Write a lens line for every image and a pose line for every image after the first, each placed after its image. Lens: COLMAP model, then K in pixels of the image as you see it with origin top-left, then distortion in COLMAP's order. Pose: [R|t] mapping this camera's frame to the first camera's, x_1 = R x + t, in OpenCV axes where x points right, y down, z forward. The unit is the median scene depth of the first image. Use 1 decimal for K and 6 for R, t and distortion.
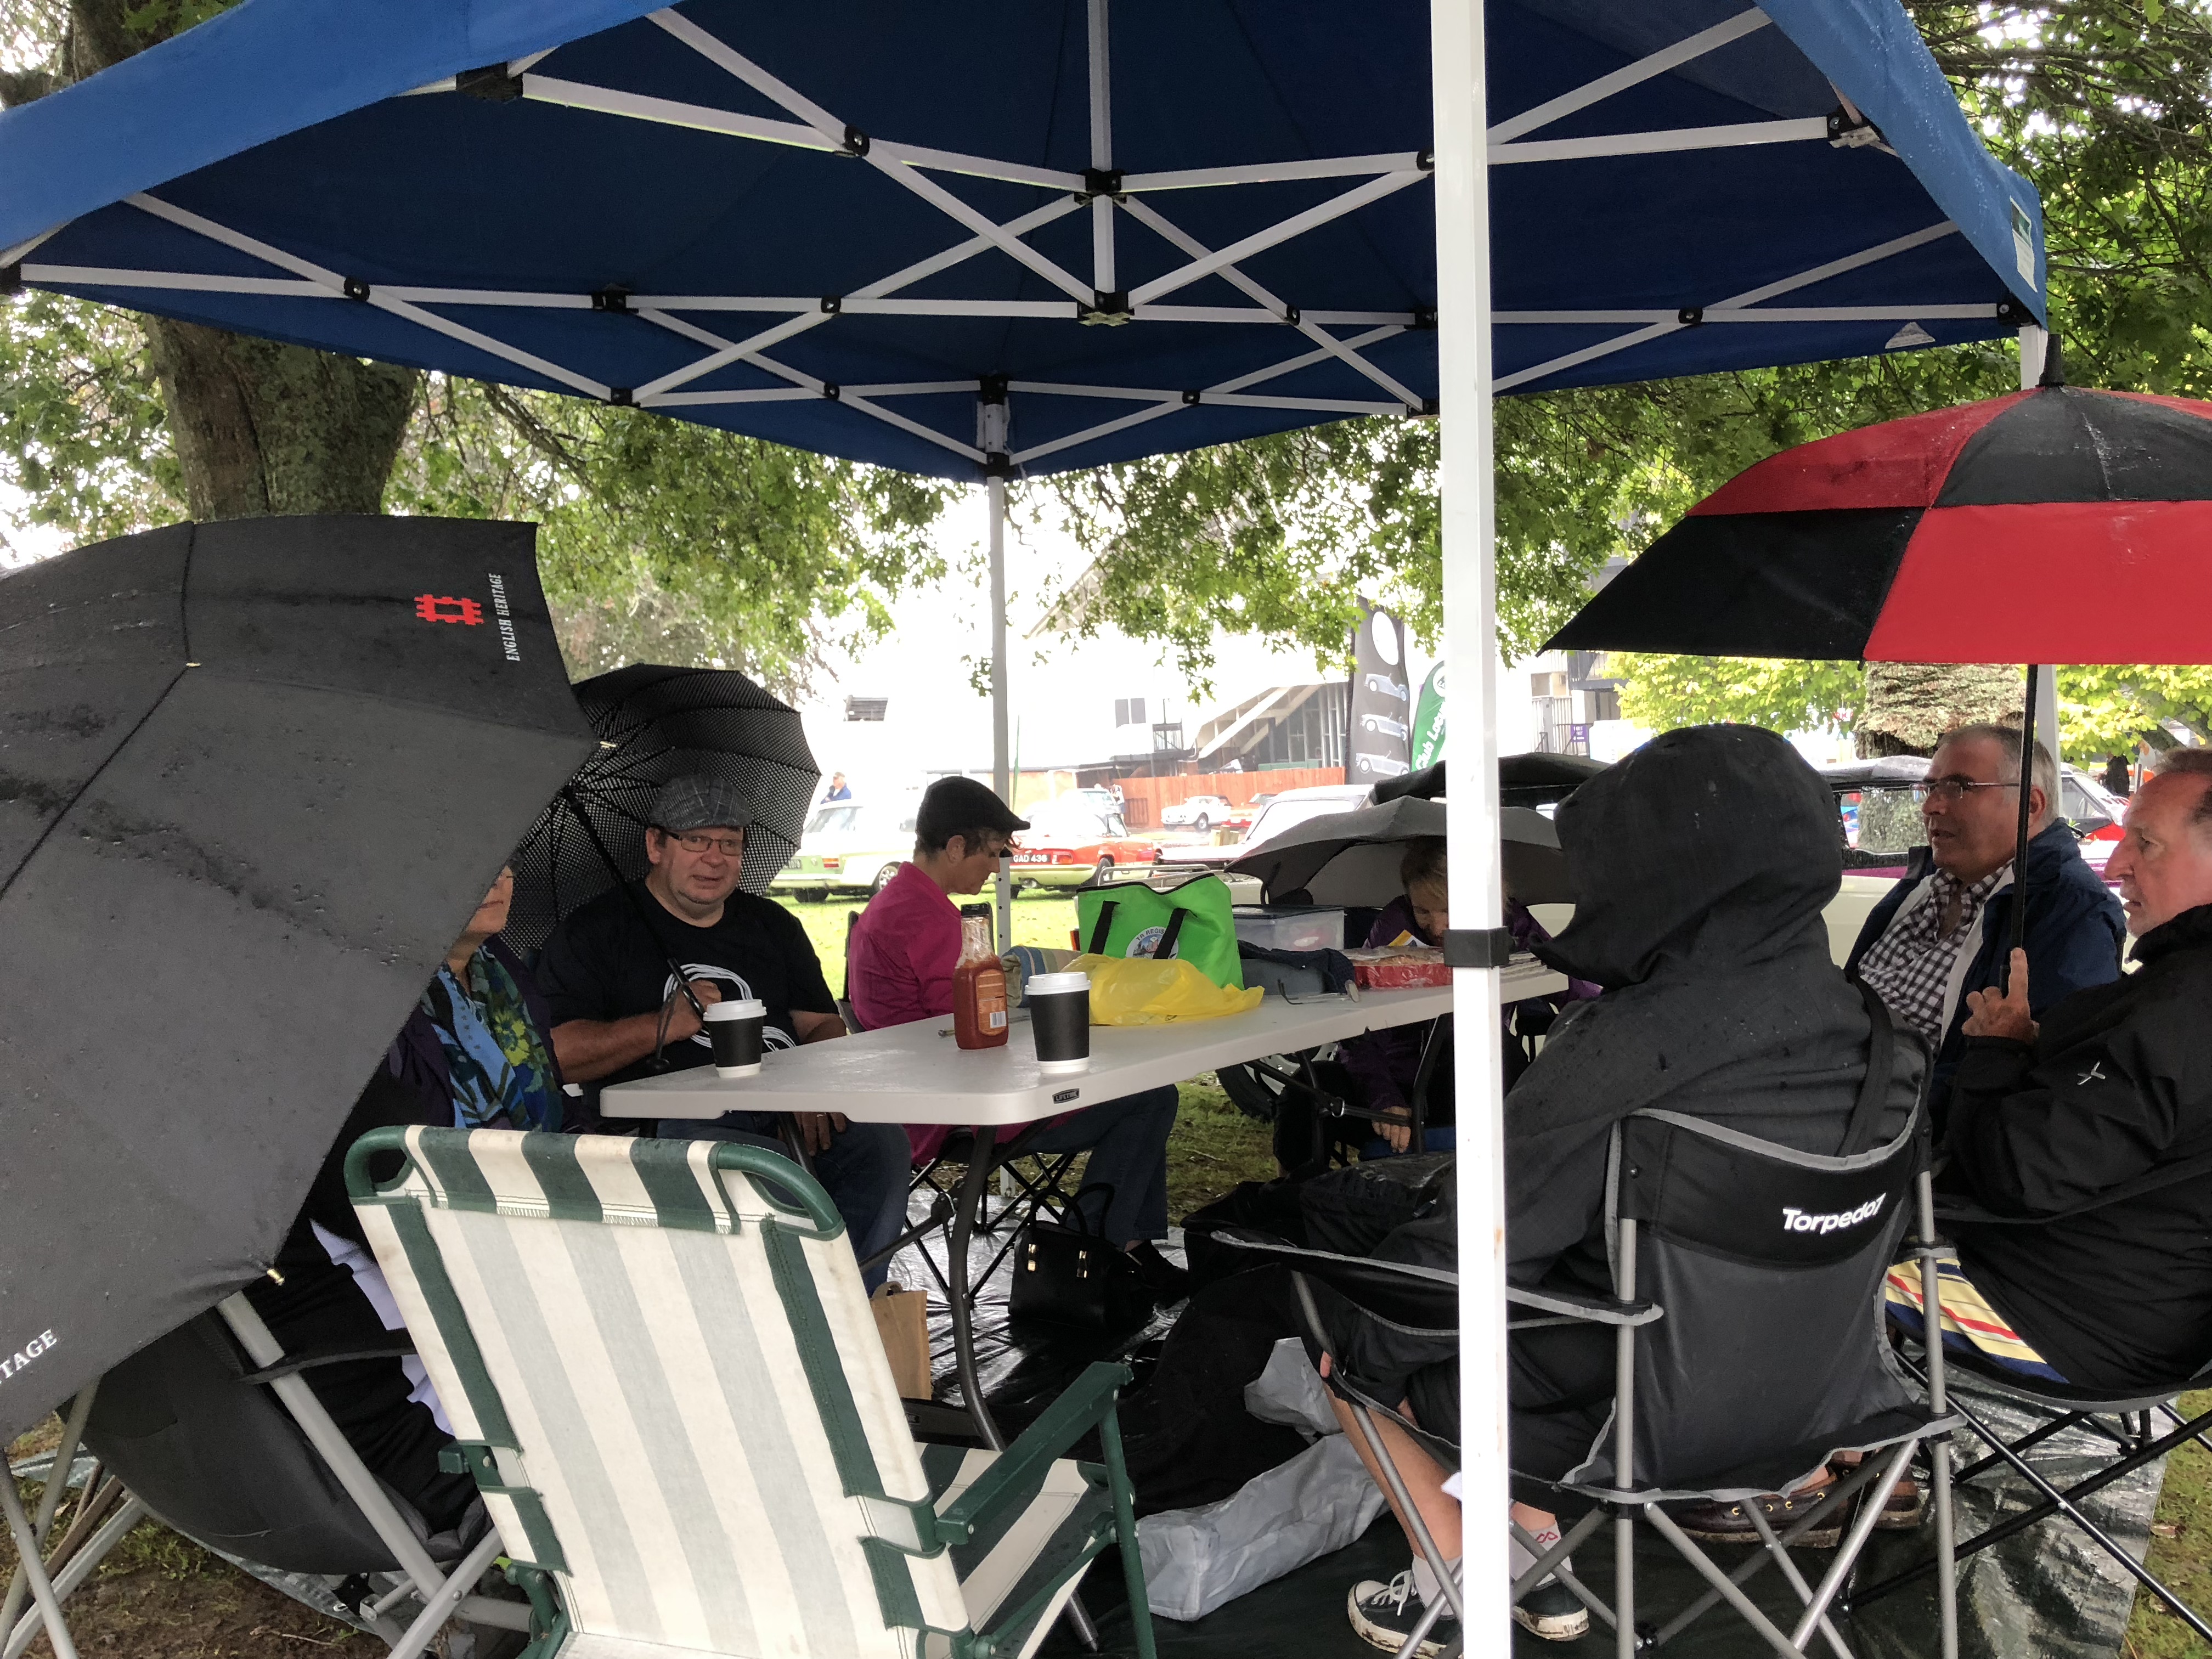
lens RADIAL K [[1845.0, 0, 1094.6], [0, 1845.0, 834.9], [0, 0, 1]] dist [0.014256, -0.023784]
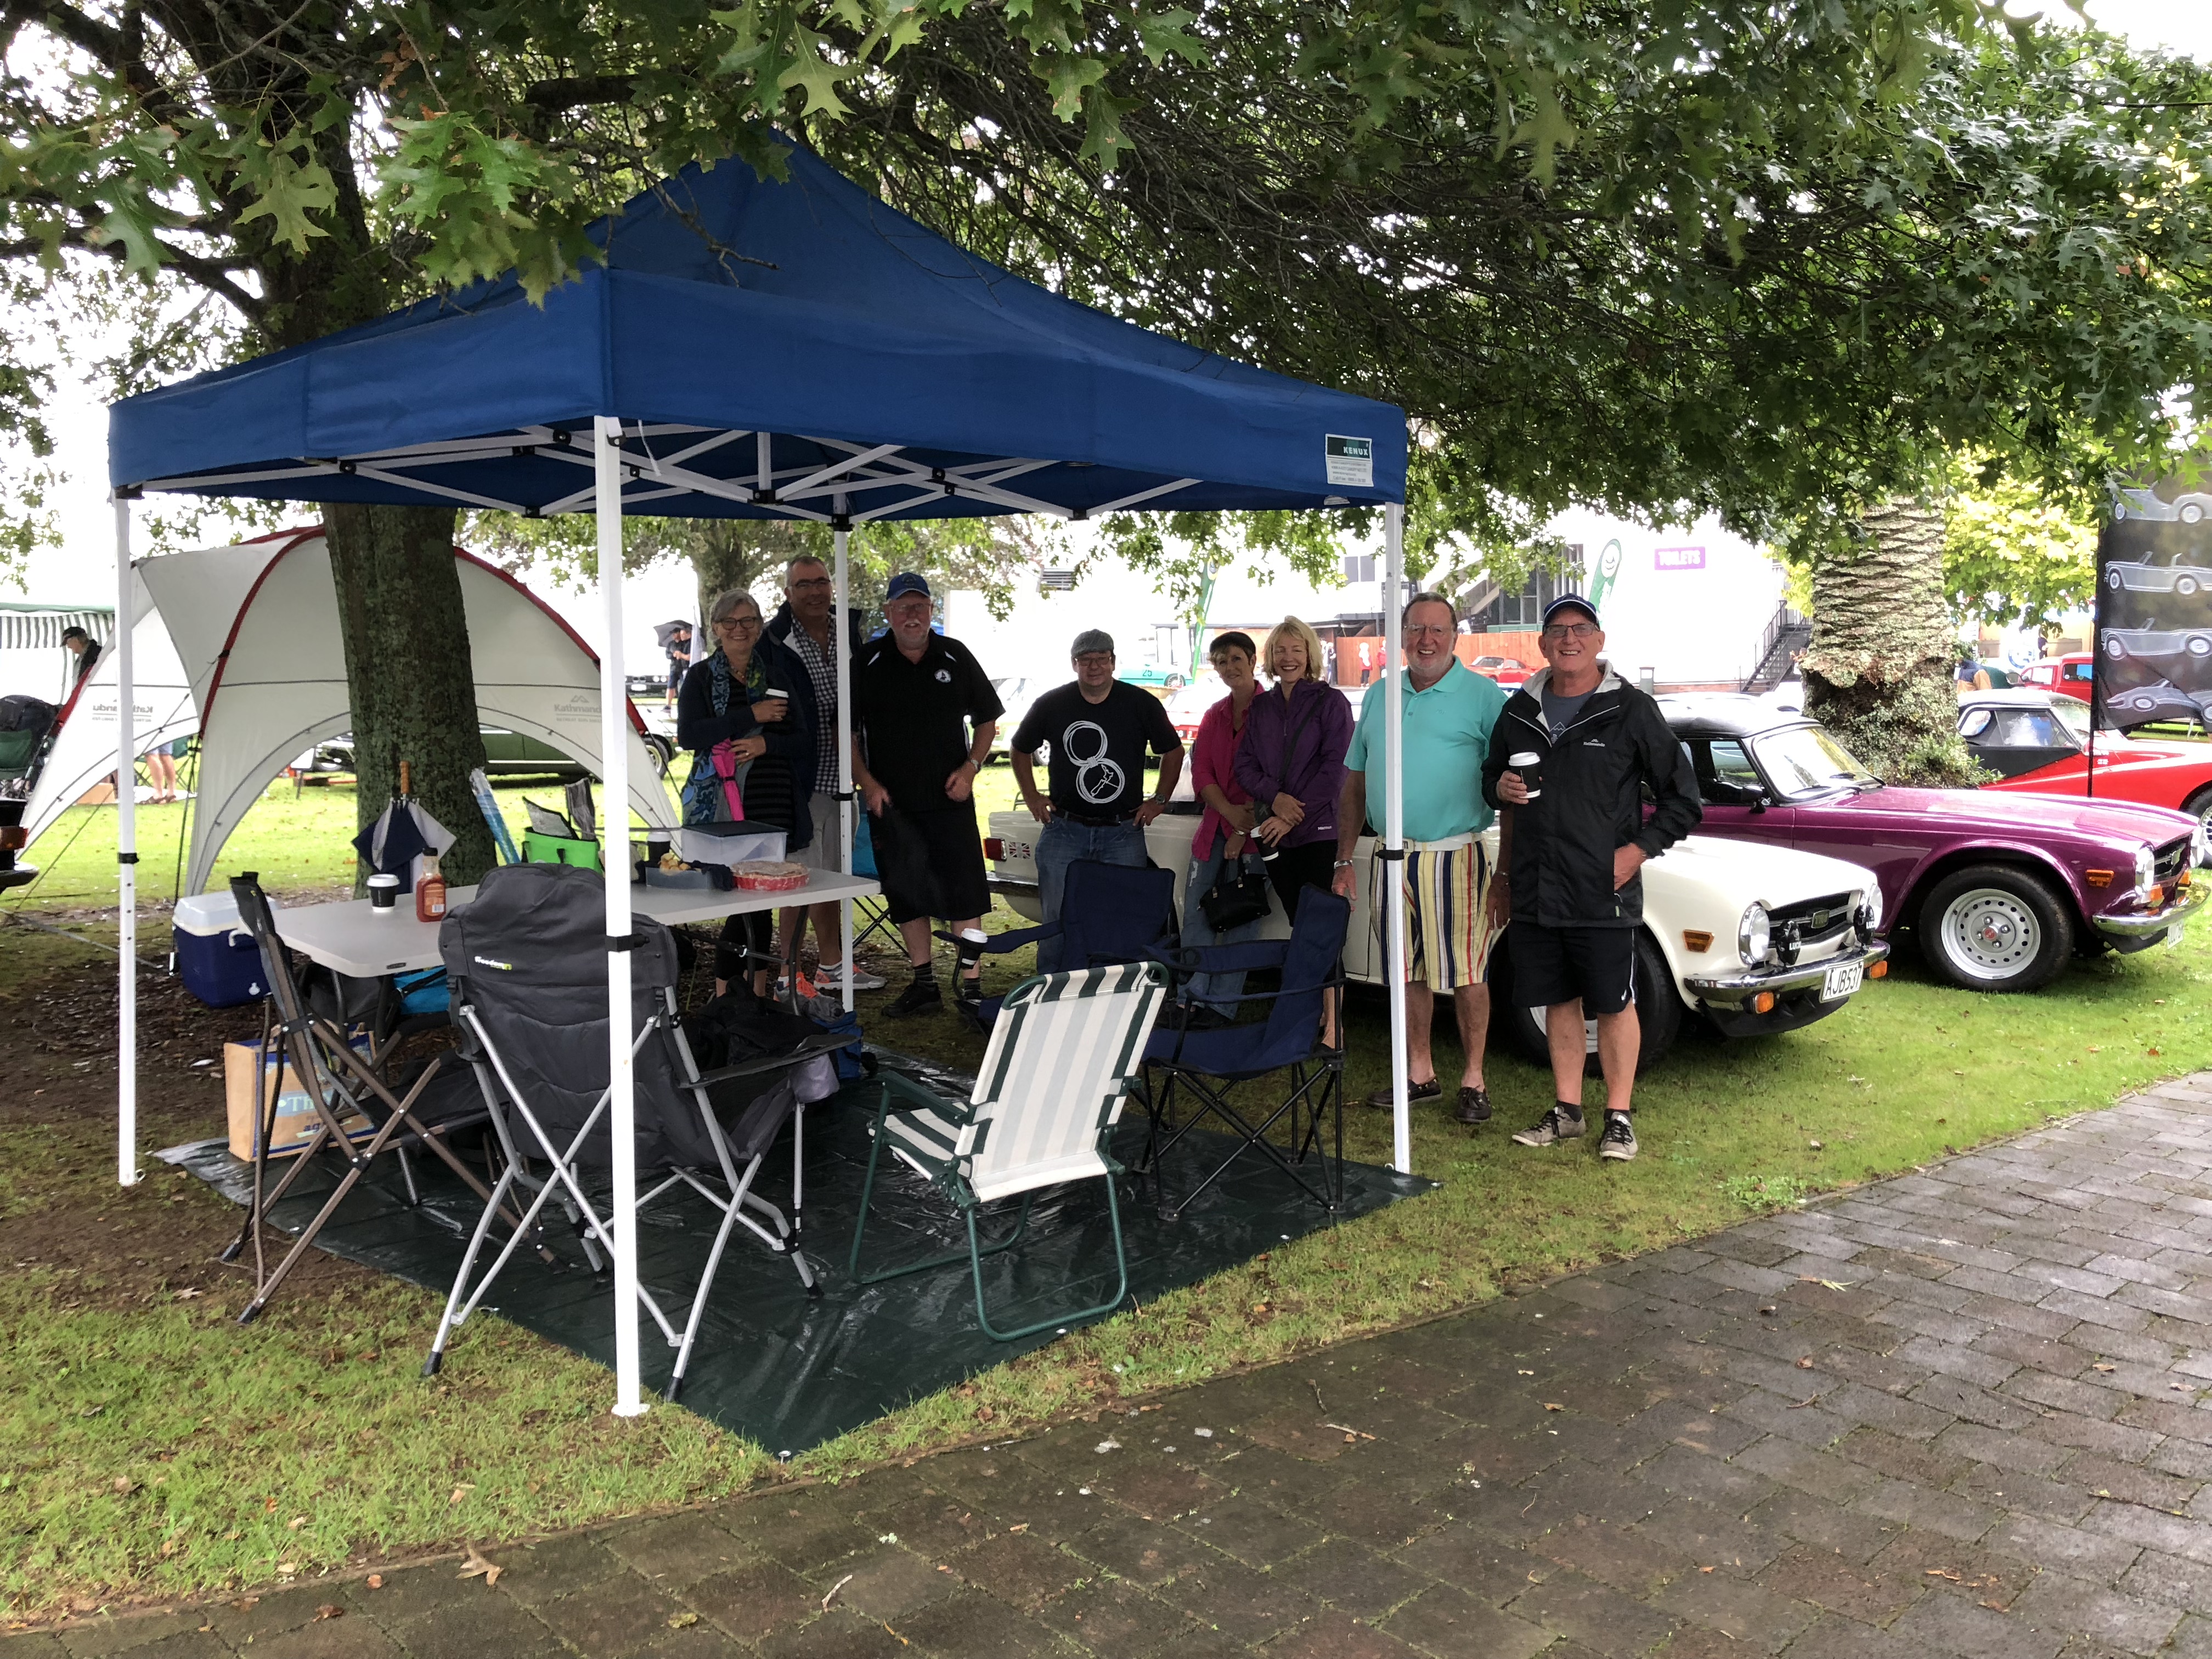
lens RADIAL K [[1845.0, 0, 1092.2], [0, 1845.0, 820.8], [0, 0, 1]] dist [0.014256, -0.023784]
pose [[0.988712, 0.041674, -0.143917, 0.161502], [-0.030419, 0.996367, 0.079542, -0.041288], [0.146709, -0.074266, 0.986388, -0.168955]]
